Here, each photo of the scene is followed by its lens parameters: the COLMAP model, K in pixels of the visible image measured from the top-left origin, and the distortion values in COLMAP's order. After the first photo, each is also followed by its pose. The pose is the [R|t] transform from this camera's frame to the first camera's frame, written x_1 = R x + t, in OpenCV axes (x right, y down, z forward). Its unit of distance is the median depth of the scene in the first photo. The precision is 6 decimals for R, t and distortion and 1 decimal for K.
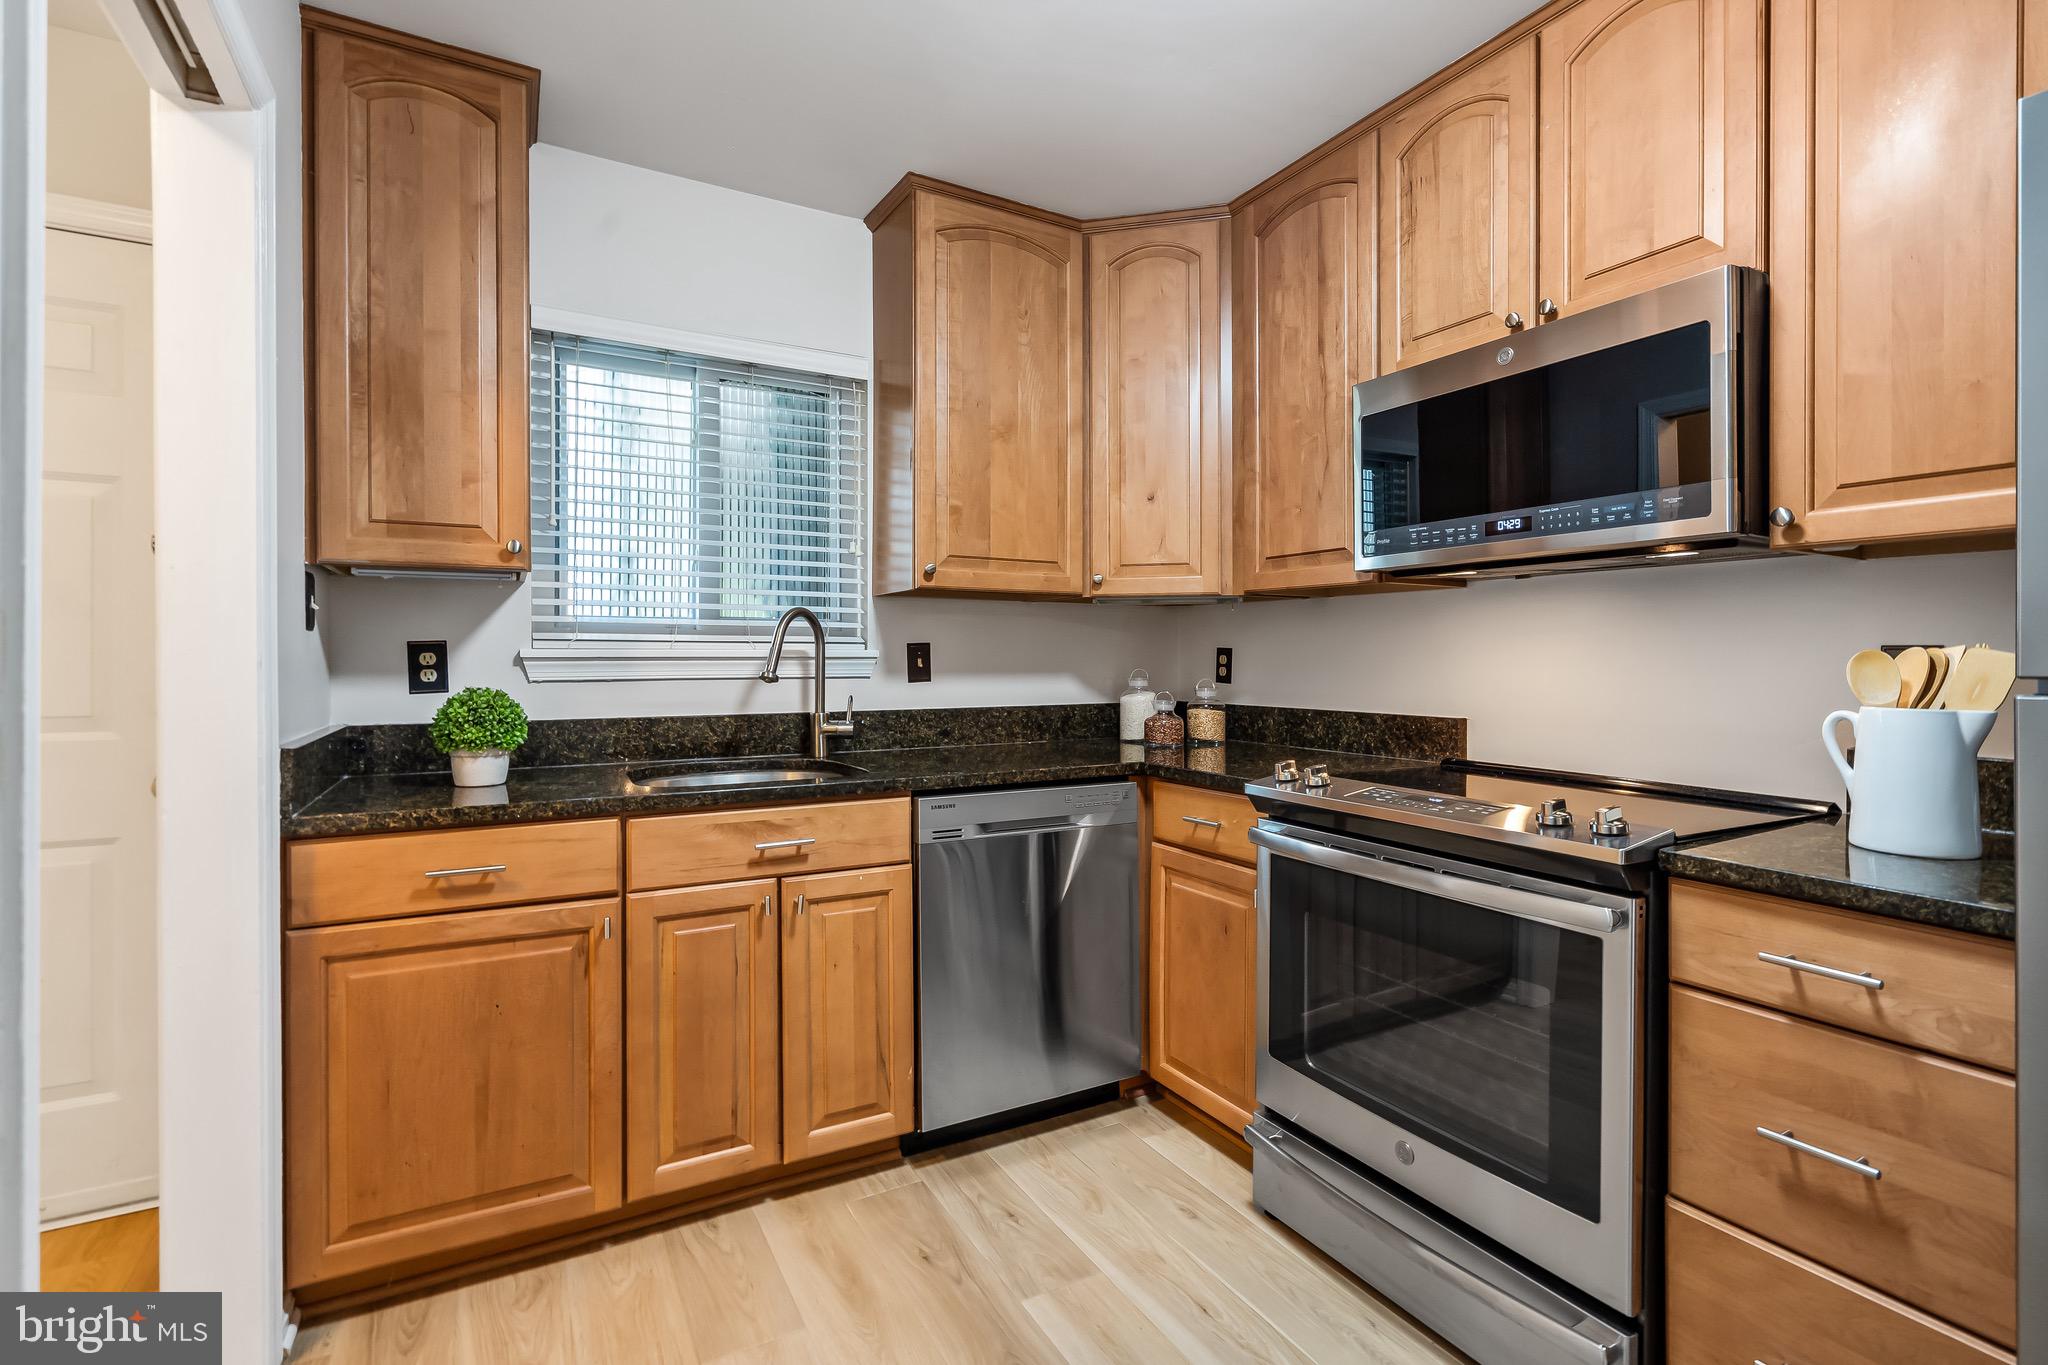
lens RADIAL K [[942.1, 0, 1018.7], [0, 942.1, 657.8], [0, 0, 1]] dist [-0.002958, 0.001410]
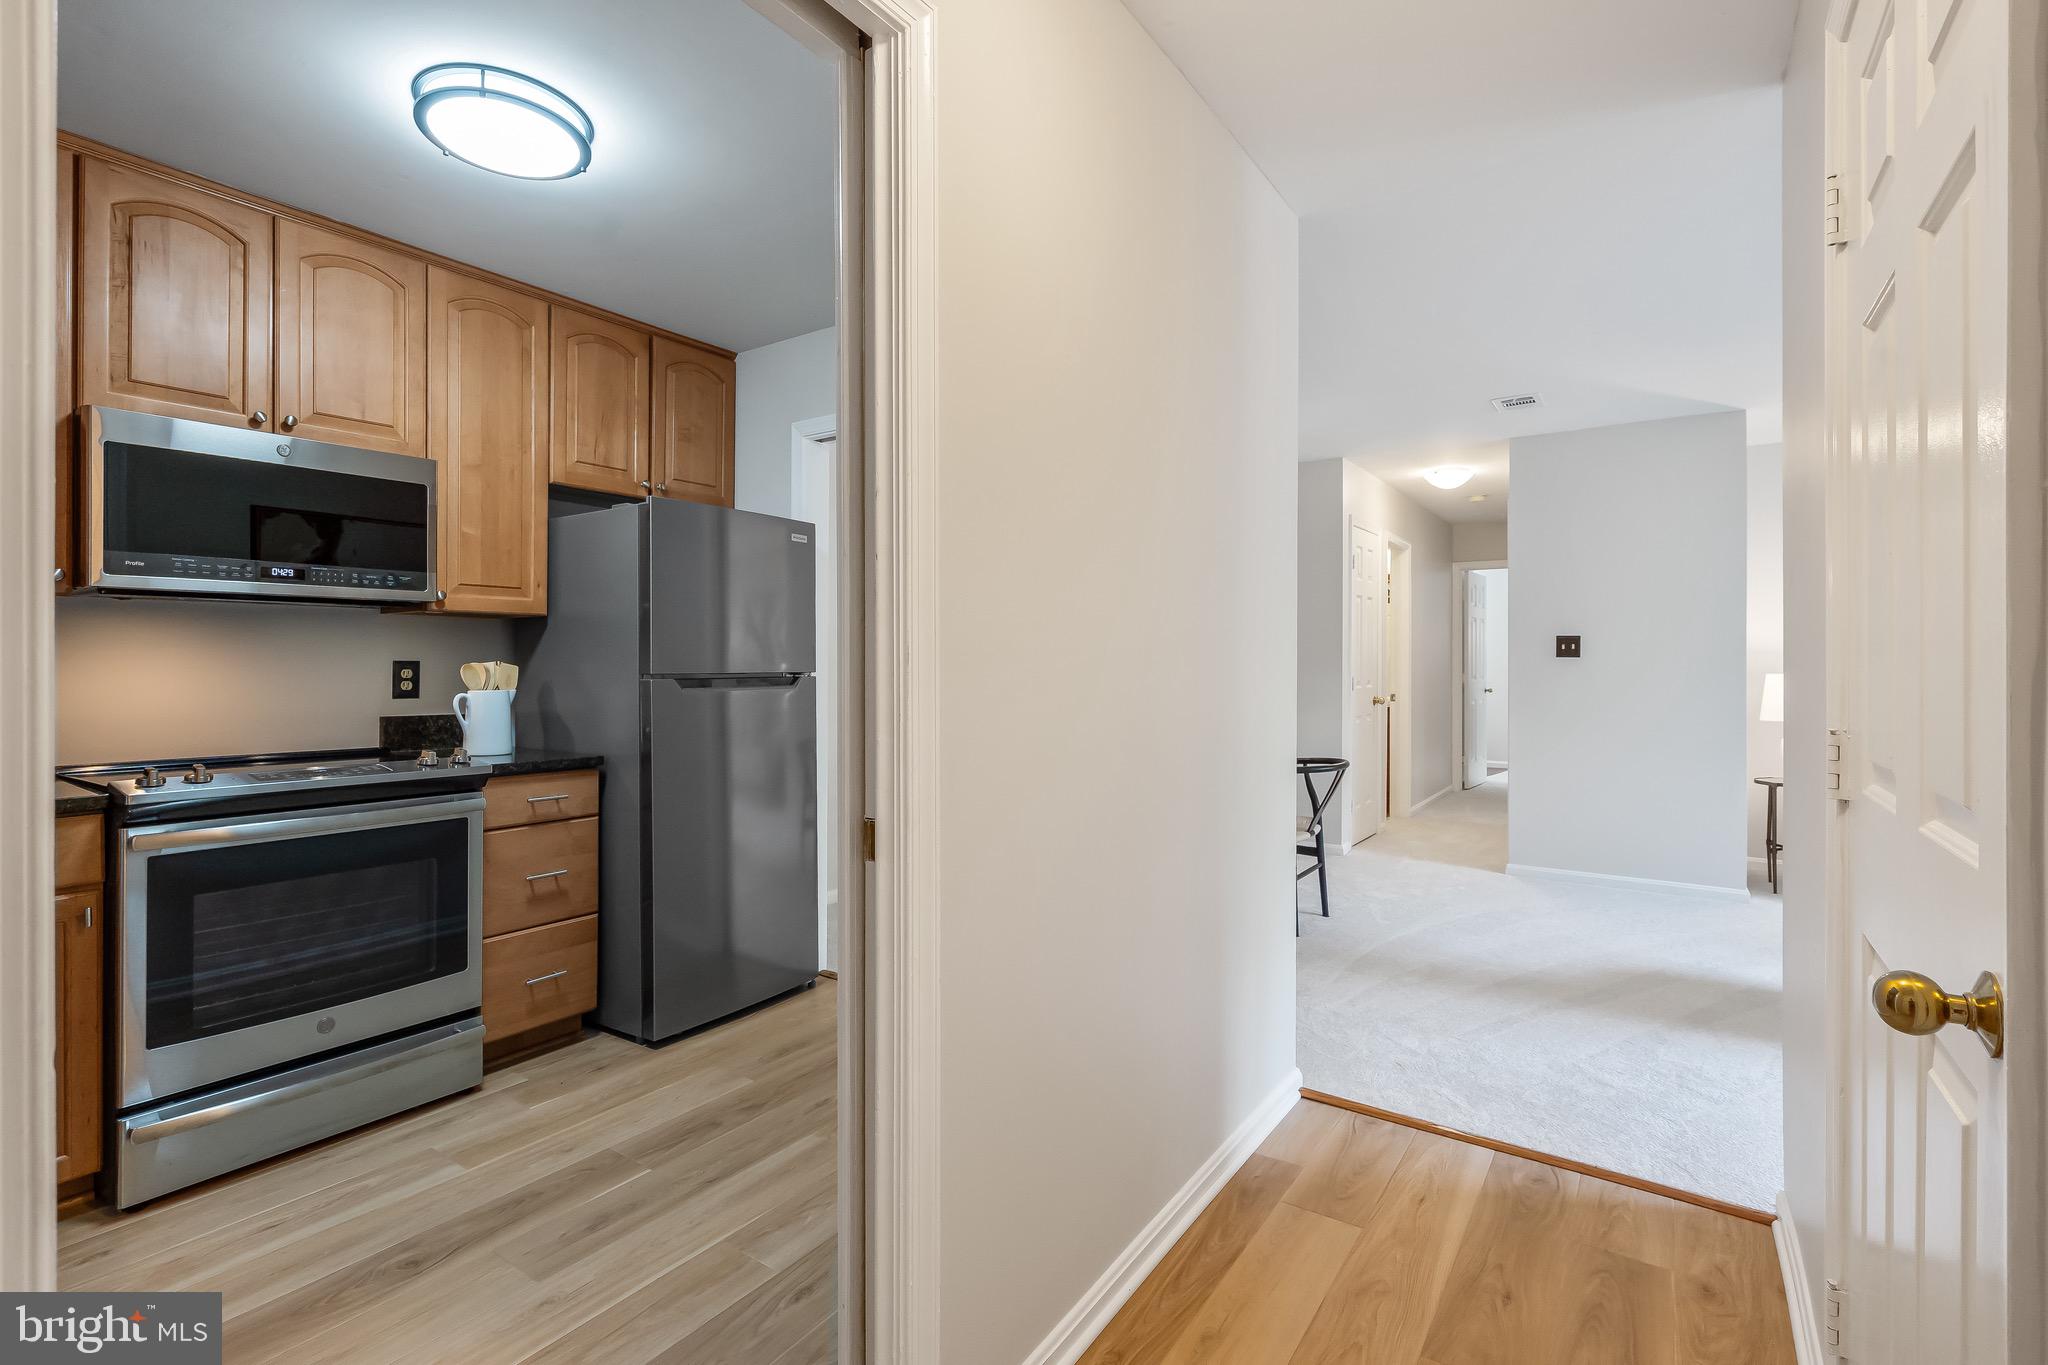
lens RADIAL K [[942.1, 0, 1013.2], [0, 942.1, 660.5], [0, 0, 1]] dist [-0.002958, 0.001410]
pose [[-0.435361, -0.000279, 0.900256, -0.954343], [0.000238, 1.000000, 0.000425, -0.010337], [-0.900256, 0.000399, -0.435361, 0.513229]]
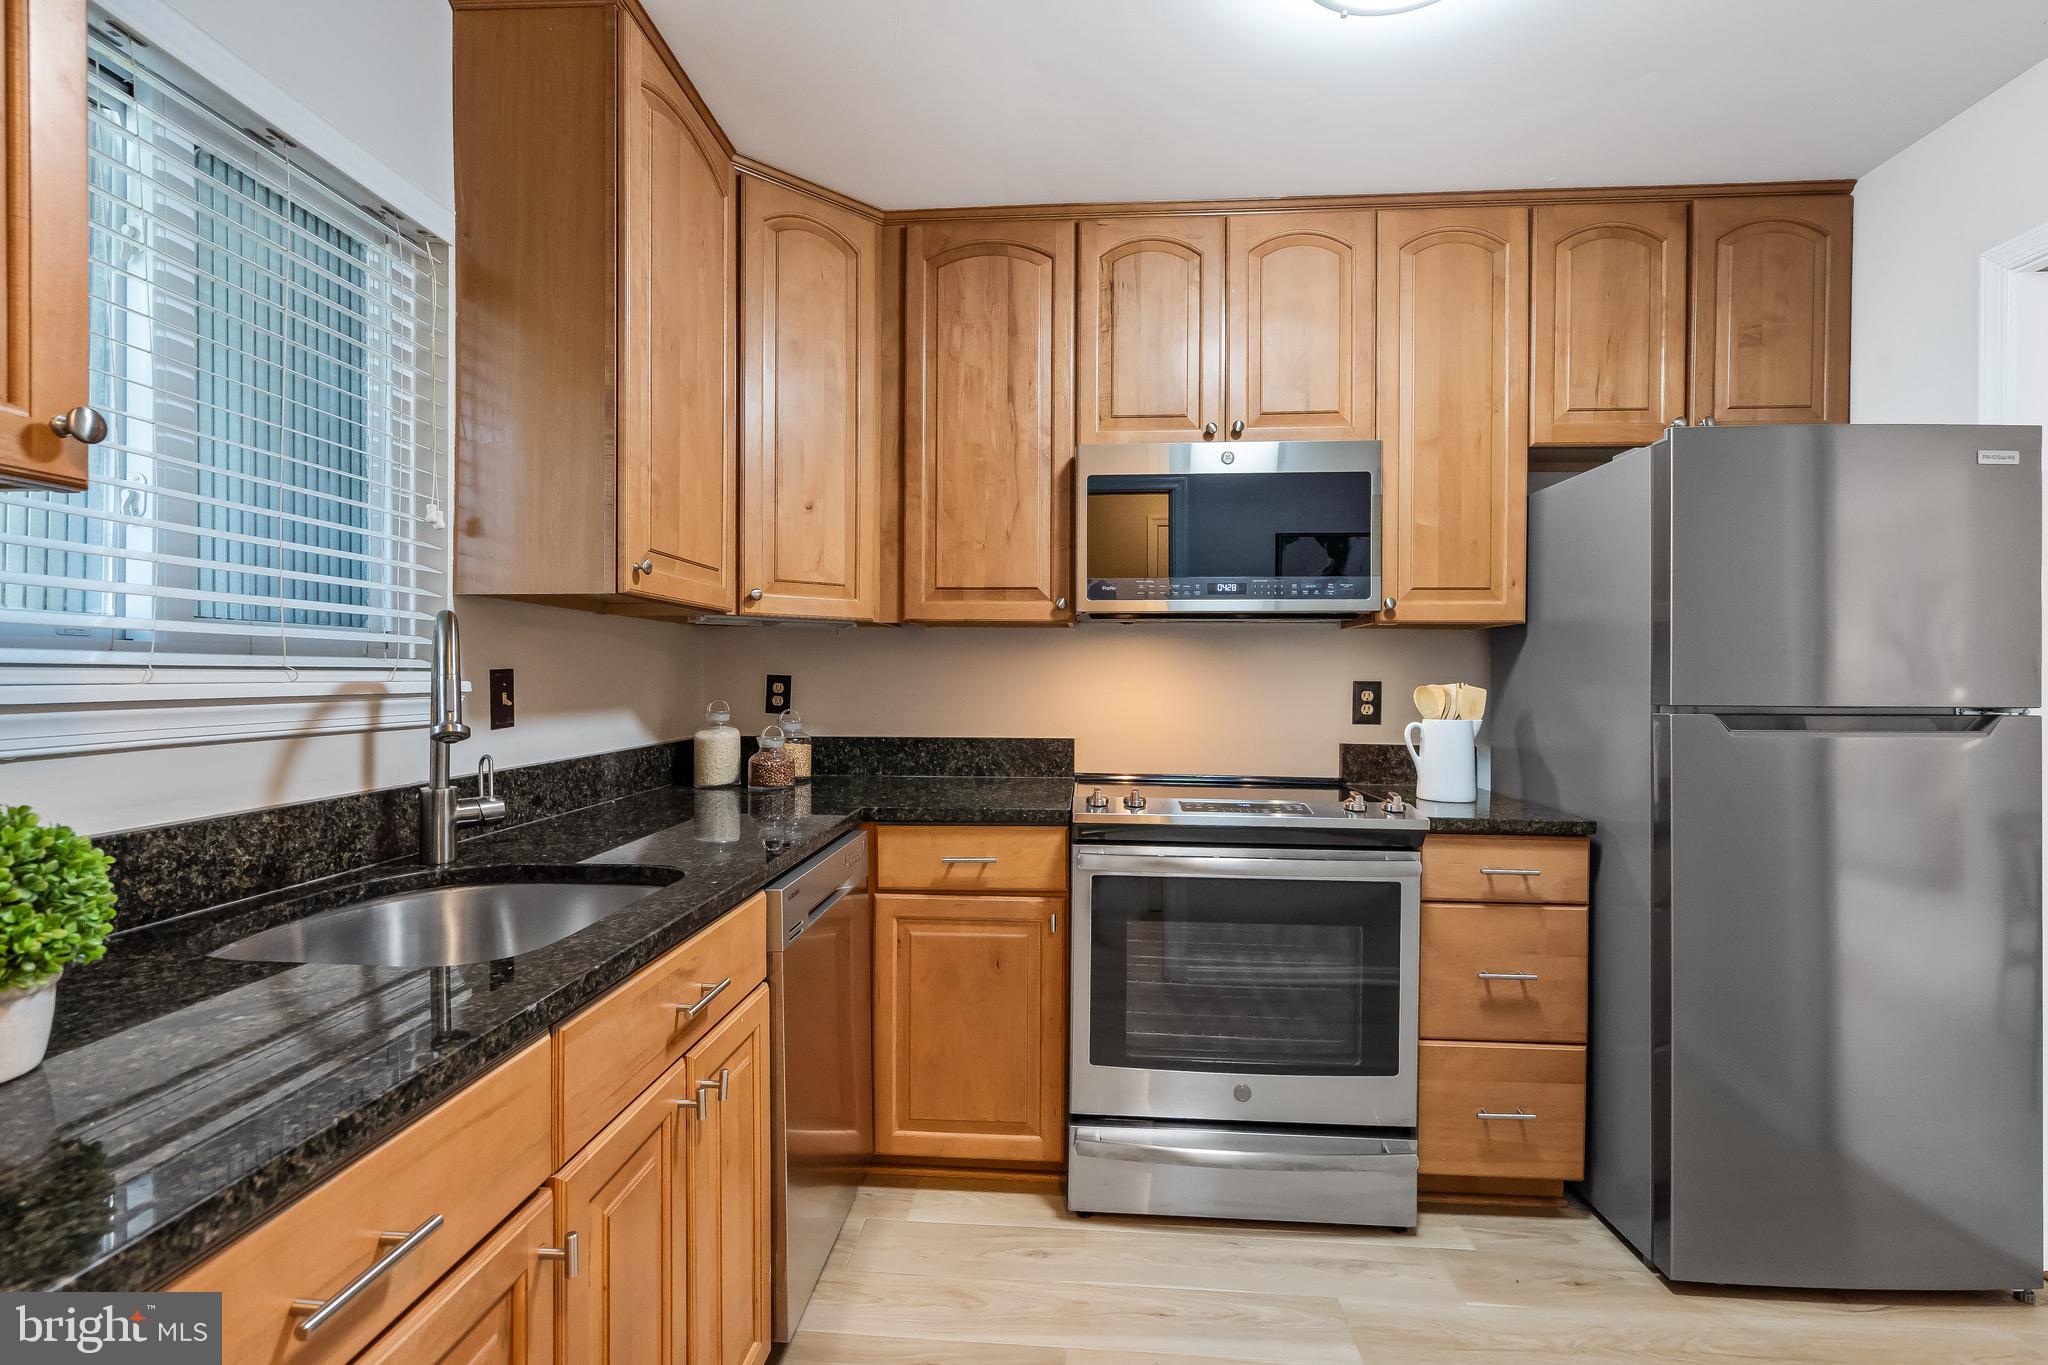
lens RADIAL K [[942.1, 0, 1019.3], [0, 942.1, 676.7], [0, 0, 1]] dist [-0.002958, 0.001410]
pose [[0.548598, 0.000105, 0.836087, -0.582906], [-0.003721, 0.999990, 0.002316, -0.016590], [-0.836078, -0.004382, 0.548593, 0.422966]]
